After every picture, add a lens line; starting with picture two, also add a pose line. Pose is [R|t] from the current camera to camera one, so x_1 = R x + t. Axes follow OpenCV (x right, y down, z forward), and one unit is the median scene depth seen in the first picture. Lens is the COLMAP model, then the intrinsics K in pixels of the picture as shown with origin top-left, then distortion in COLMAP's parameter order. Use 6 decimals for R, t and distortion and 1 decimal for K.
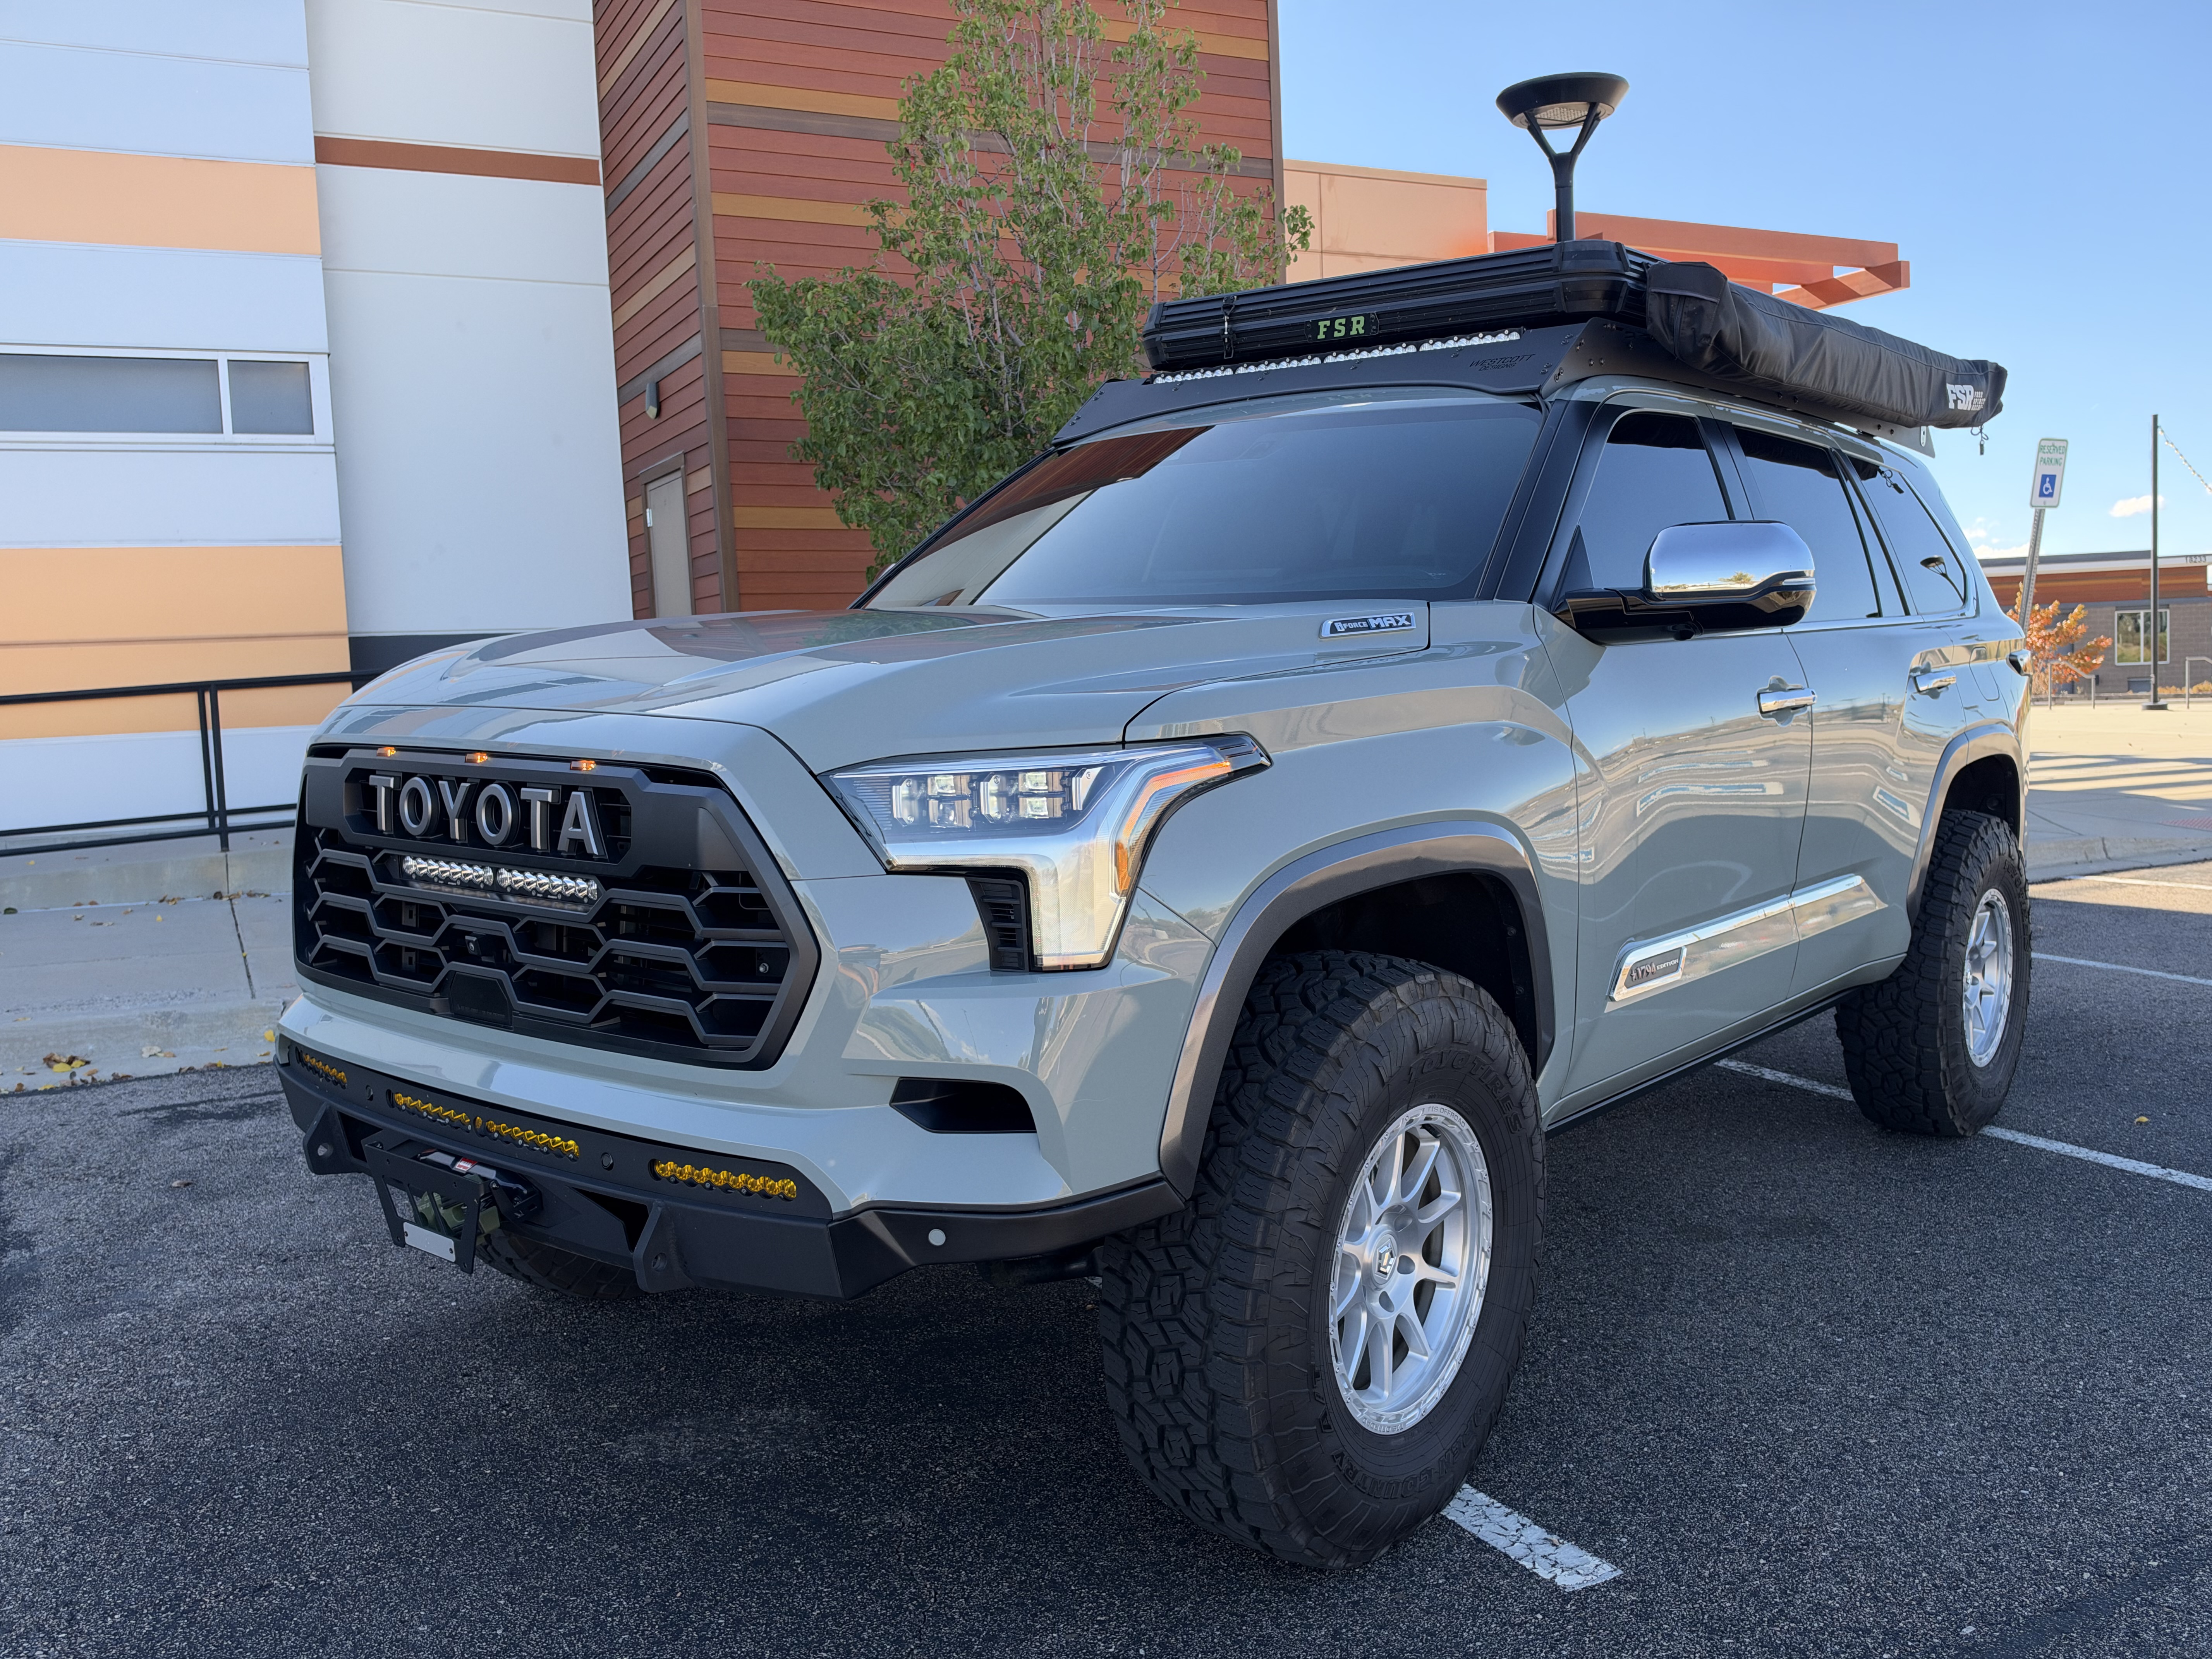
lens RADIAL K [[1931.8, 0, 1106.0], [0, 1931.8, 829.5], [0, 0, 1]] dist [0.000432, -0.001393]
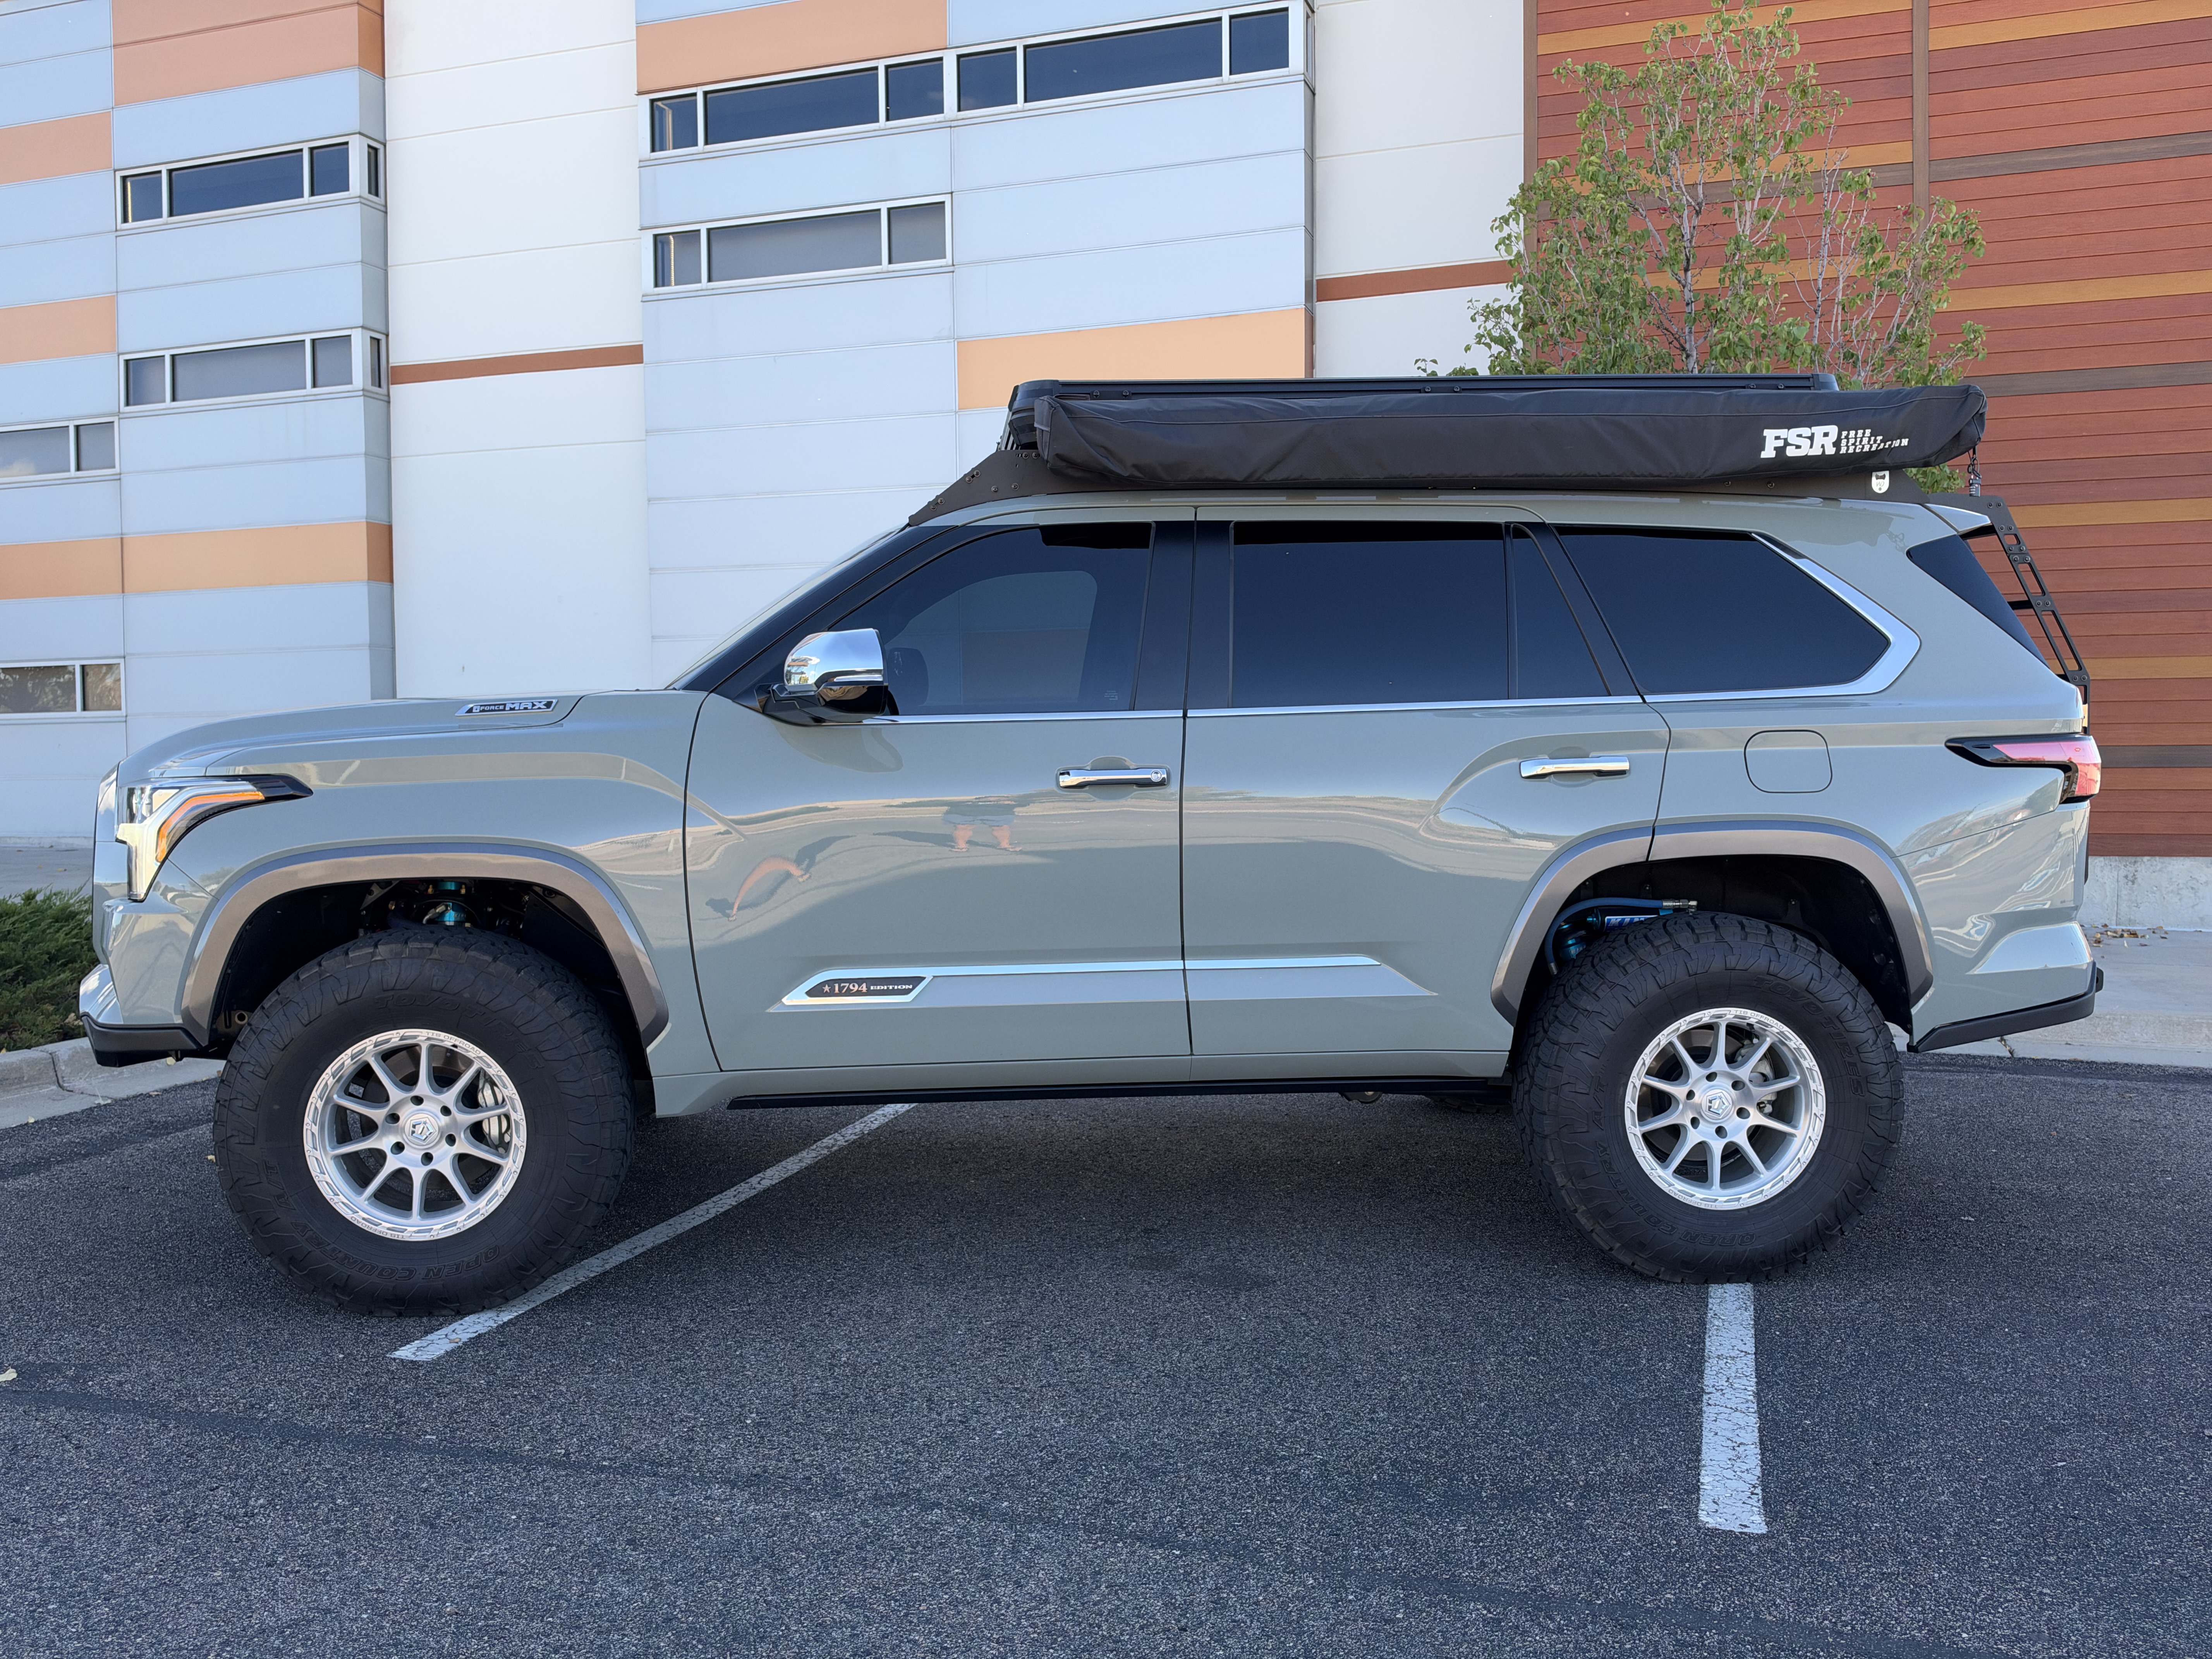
lens RADIAL K [[1905.2, 0, 1106.0], [0, 1905.2, 829.5], [0, 0, 1]] dist [0.014603, -0.080822]
pose [[0.686535, 0.058665, -0.724727, 1.443963], [-0.072216, 0.997313, 0.012319, -0.061503], [0.723502, 0.043879, 0.688926, 0.319583]]
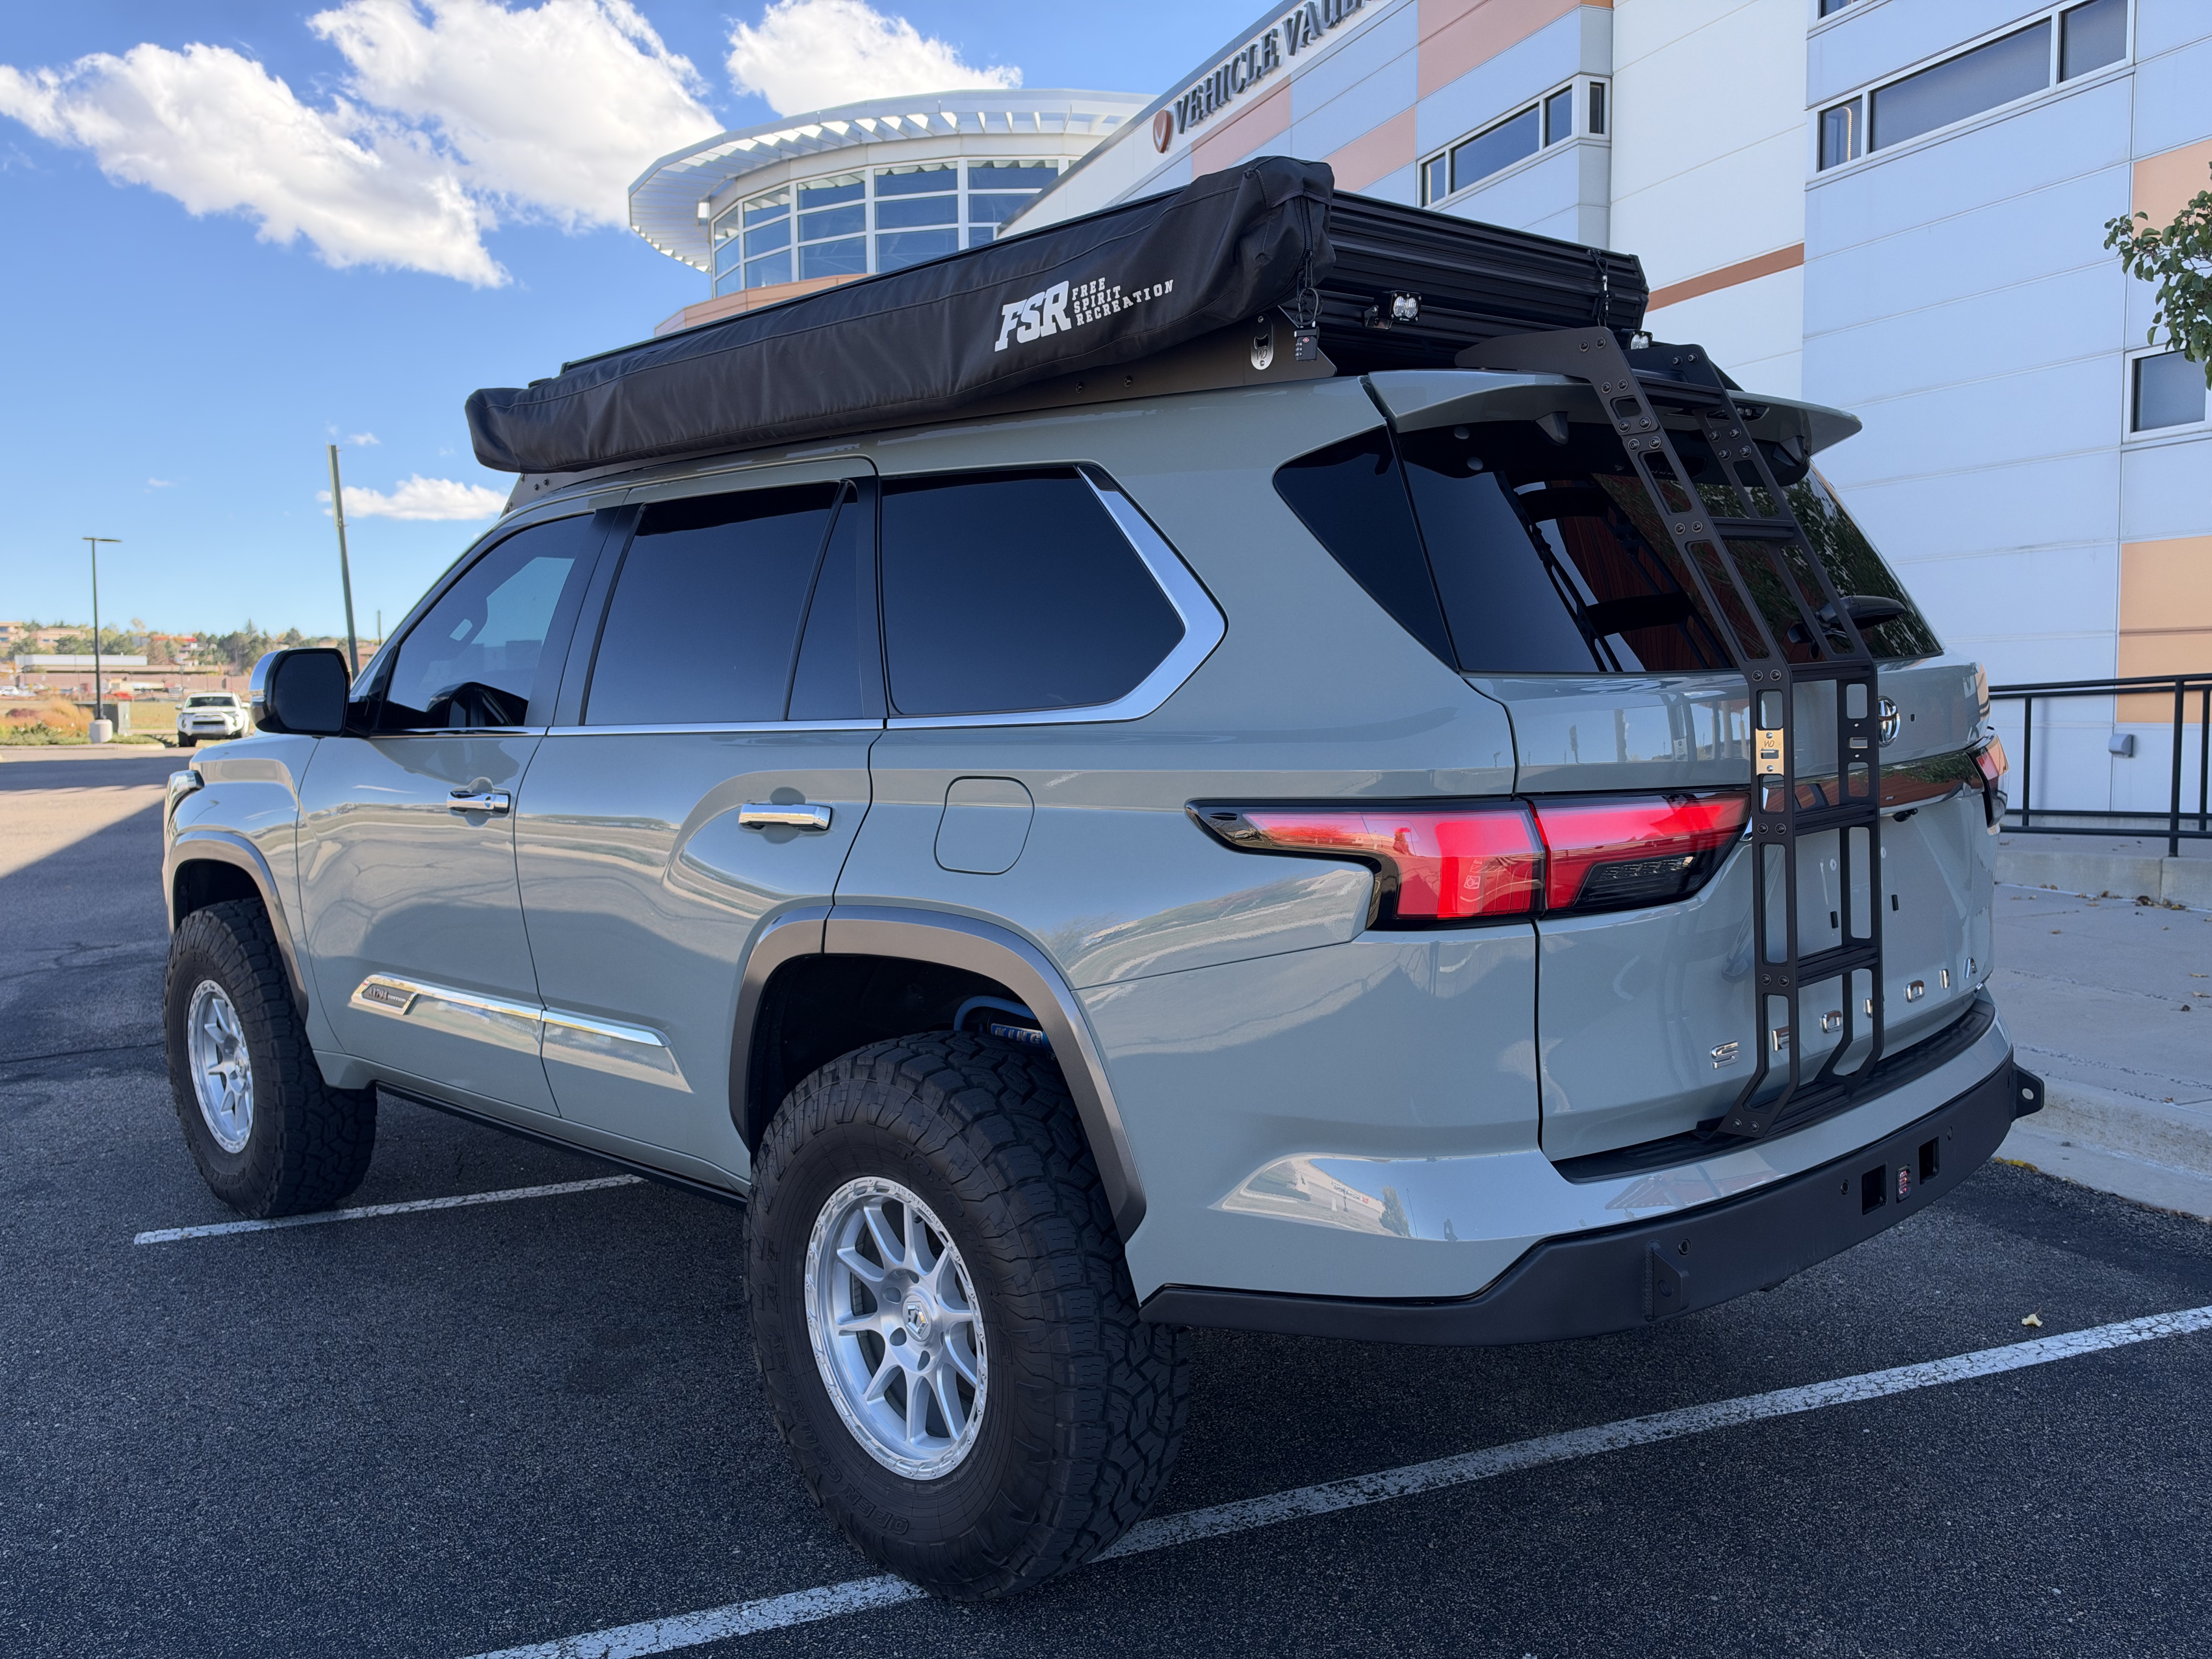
lens RADIAL K [[1931.8, 0, 1106.0], [0, 1931.8, 829.5], [0, 0, 1]] dist [0.000432, -0.001393]
pose [[-0.146133, 0.105219, -0.983654, 1.668838], [-0.058936, 0.991636, 0.114828, -0.241662], [0.987508, 0.074752, -0.138709, 1.873450]]
